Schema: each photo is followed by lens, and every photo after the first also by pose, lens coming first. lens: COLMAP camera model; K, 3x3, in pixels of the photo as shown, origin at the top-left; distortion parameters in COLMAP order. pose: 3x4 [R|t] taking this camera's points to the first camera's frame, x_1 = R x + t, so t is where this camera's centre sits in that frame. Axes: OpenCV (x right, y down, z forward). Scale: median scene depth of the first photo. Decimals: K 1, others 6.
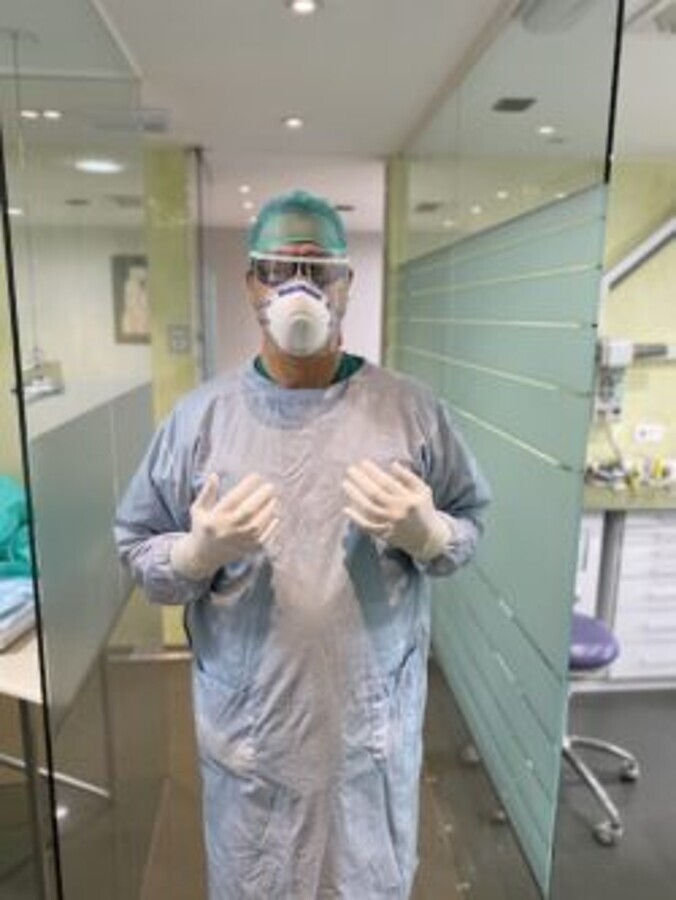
lens RADIAL K [[646.6, 0, 338.0], [0, 646.6, 450.0], [0, 0, 1]] dist [0.004446, 0.000882]
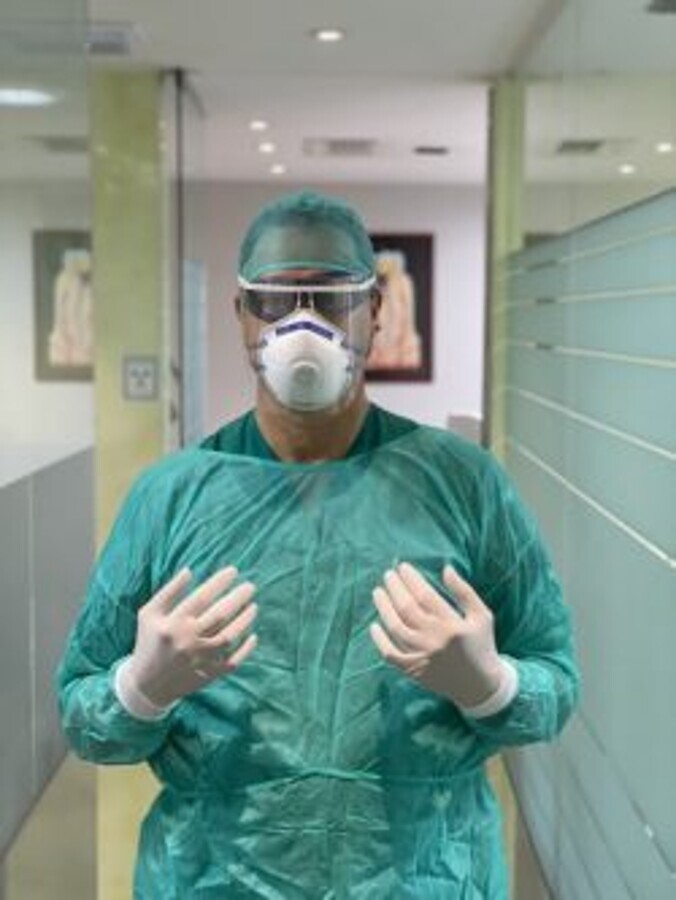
lens RADIAL K [[1355.4, 0, 338.0], [0, 1355.4, 450.0], [0, 0, 1]] dist [0.344461, 0.007517]
pose [[0.995314, 0.011422, -0.096020, 0.109646], [-0.020954, 0.994881, -0.098855, 0.037586], [0.094399, 0.100403, 0.990458, -0.437899]]
